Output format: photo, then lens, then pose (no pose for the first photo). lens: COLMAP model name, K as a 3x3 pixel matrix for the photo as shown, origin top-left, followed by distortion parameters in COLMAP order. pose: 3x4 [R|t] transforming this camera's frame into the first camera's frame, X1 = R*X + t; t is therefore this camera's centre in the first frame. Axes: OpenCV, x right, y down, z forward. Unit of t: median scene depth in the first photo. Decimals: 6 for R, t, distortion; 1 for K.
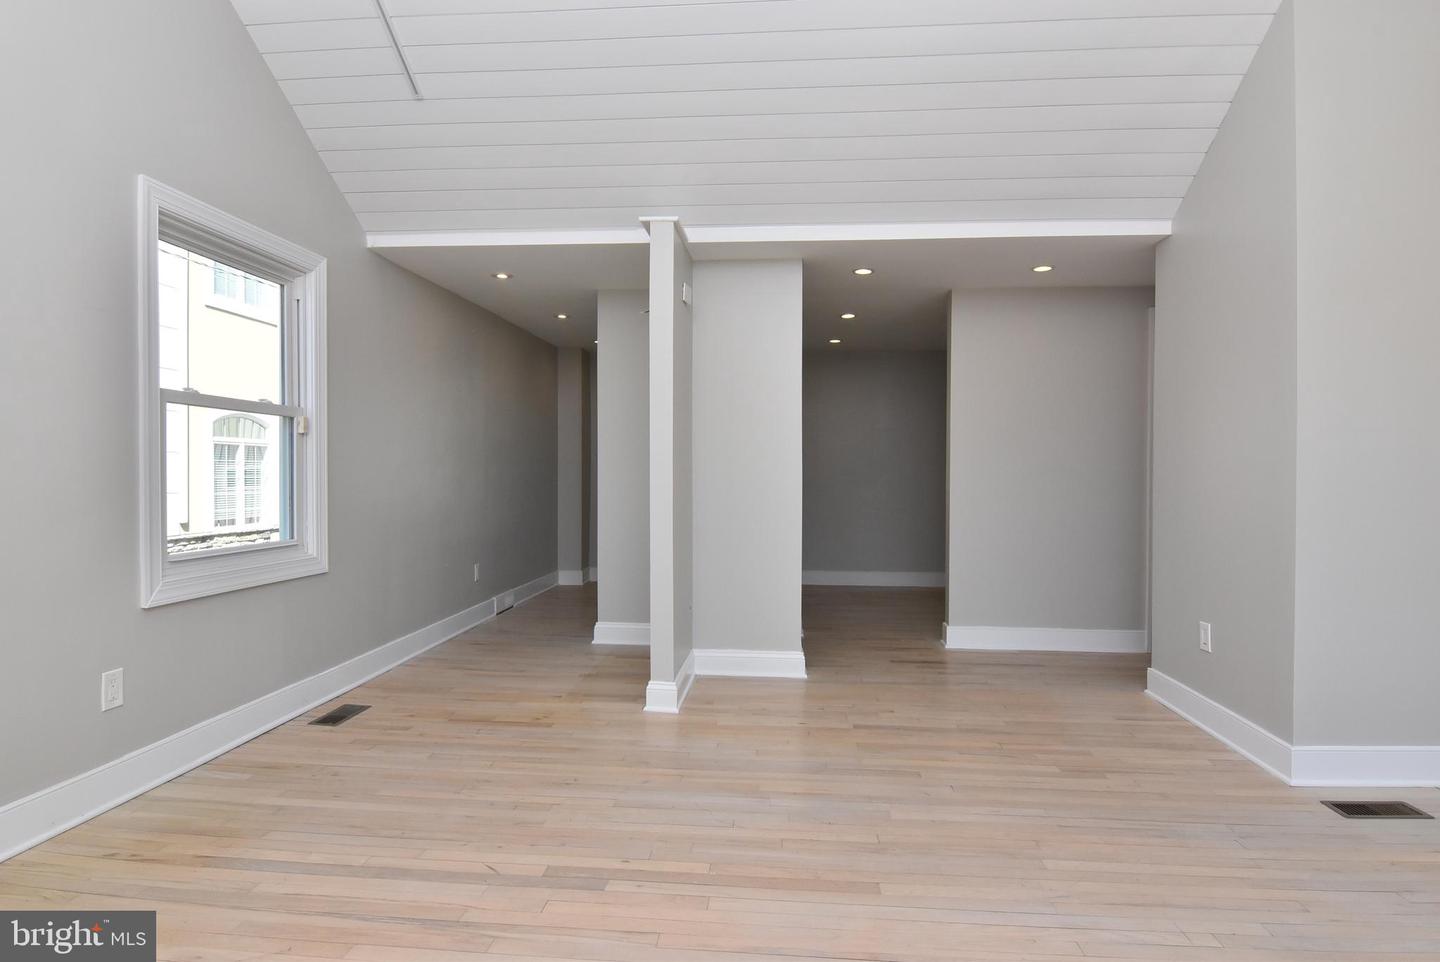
lens RADIAL K [[764.6, 0, 722.6], [0, 764.6, 480.3], [0, 0, 1]] dist [0.001100, -0.016912]
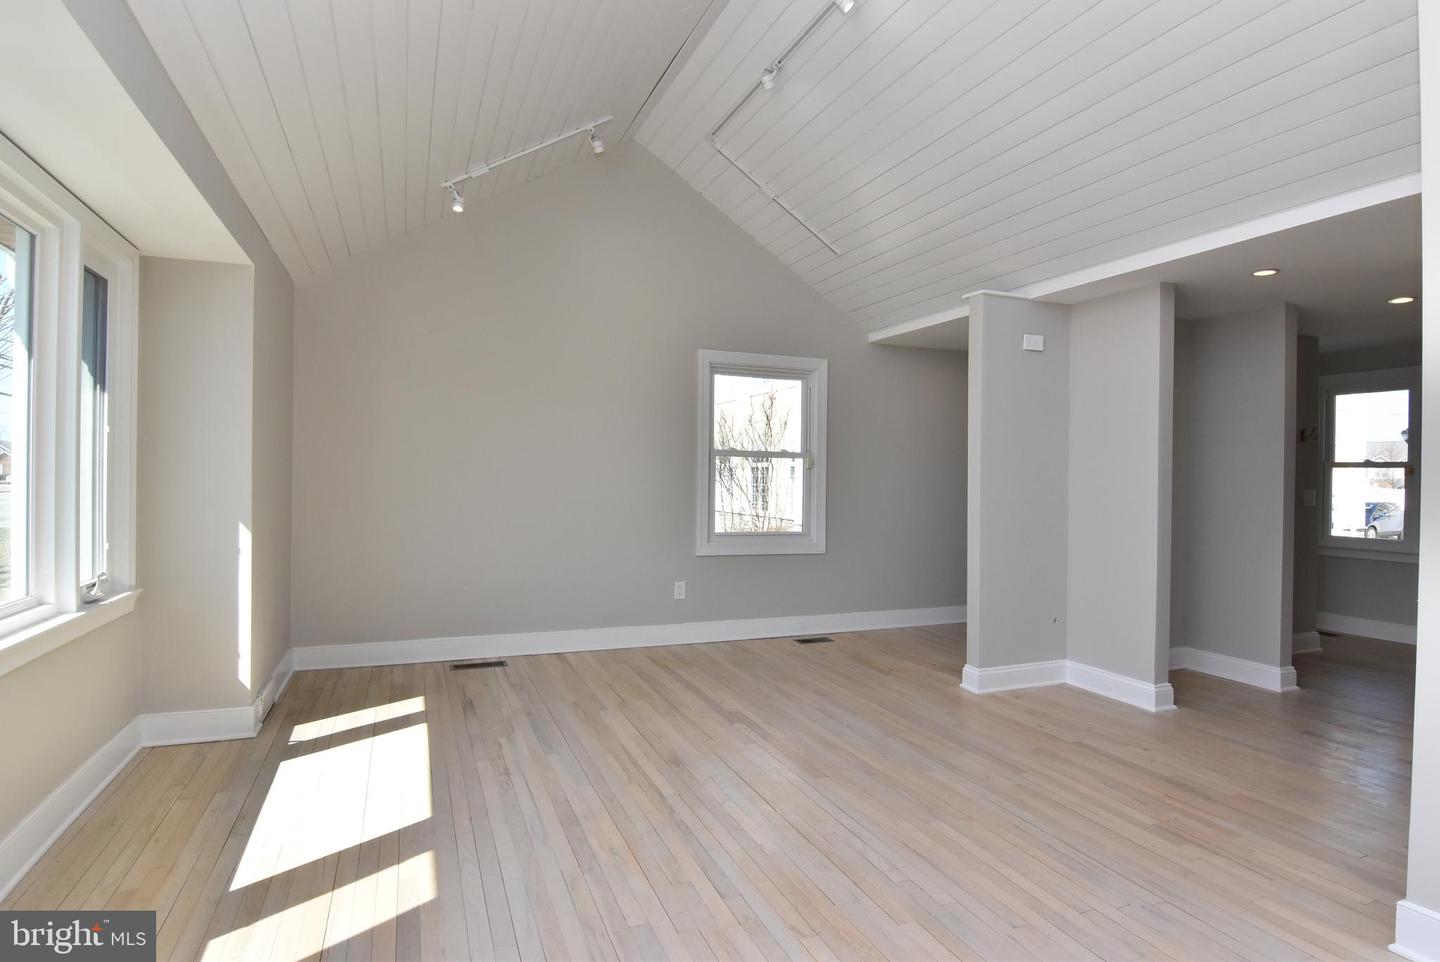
lens RADIAL K [[764.6, 0, 722.6], [0, 764.6, 480.3], [0, 0, 1]] dist [0.001100, -0.016912]
pose [[0.454953, 0.005573, -0.890498, 0.968667], [-0.021347, 0.999761, -0.004650, -0.026909], [0.890260, 0.021125, 0.454963, 0.083953]]
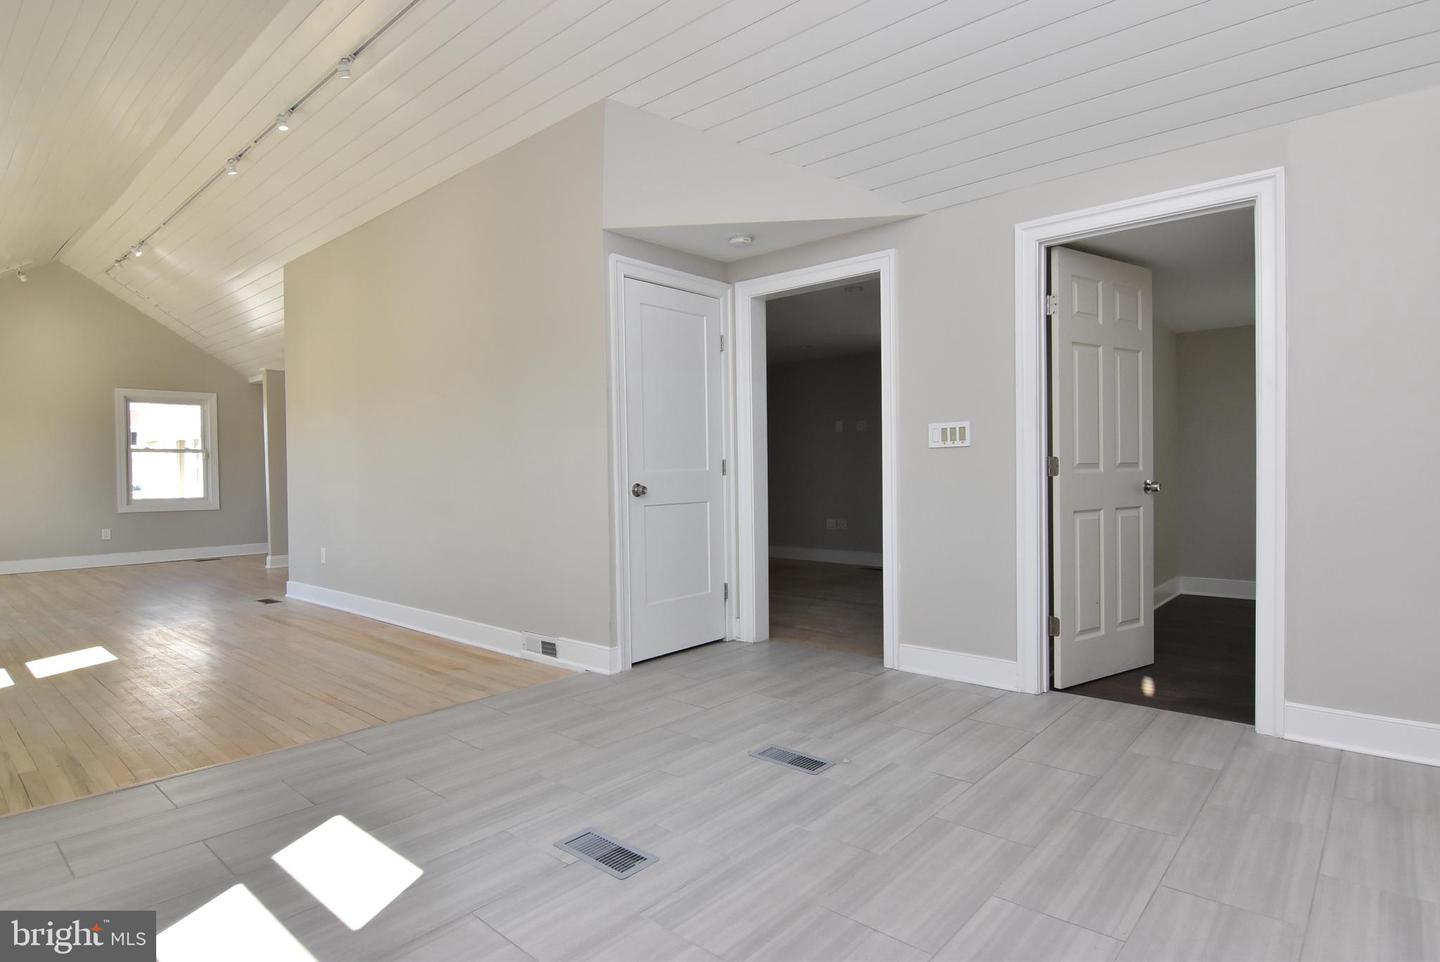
lens RADIAL K [[764.6, 0, 722.6], [0, 764.6, 480.3], [0, 0, 1]] dist [0.001100, -0.016912]
pose [[0.805392, -0.005020, -0.592721, 2.970632], [0.009626, 0.999943, 0.004611, 0.024725], [0.592664, -0.009419, 0.805395, -0.134411]]
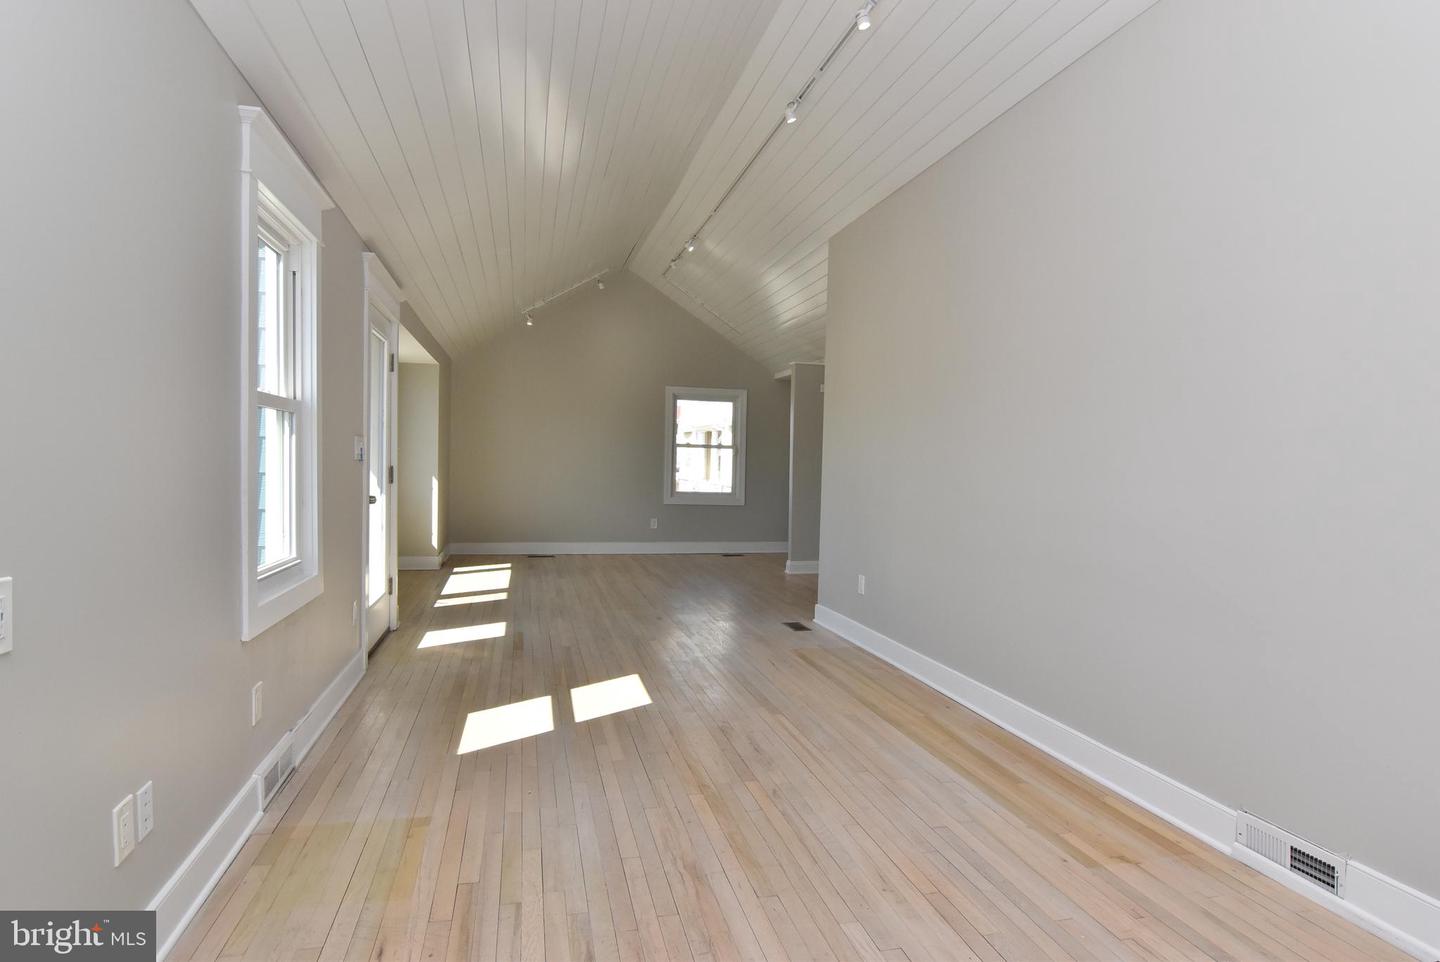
lens RADIAL K [[764.6, 0, 722.6], [0, 764.6, 480.3], [0, 0, 1]] dist [0.001100, -0.016912]
pose [[0.334511, 0.030071, -0.941912, 2.373140], [-0.033595, 0.999236, 0.019970, -0.026161], [0.941793, 0.024964, 0.335265, 0.020679]]
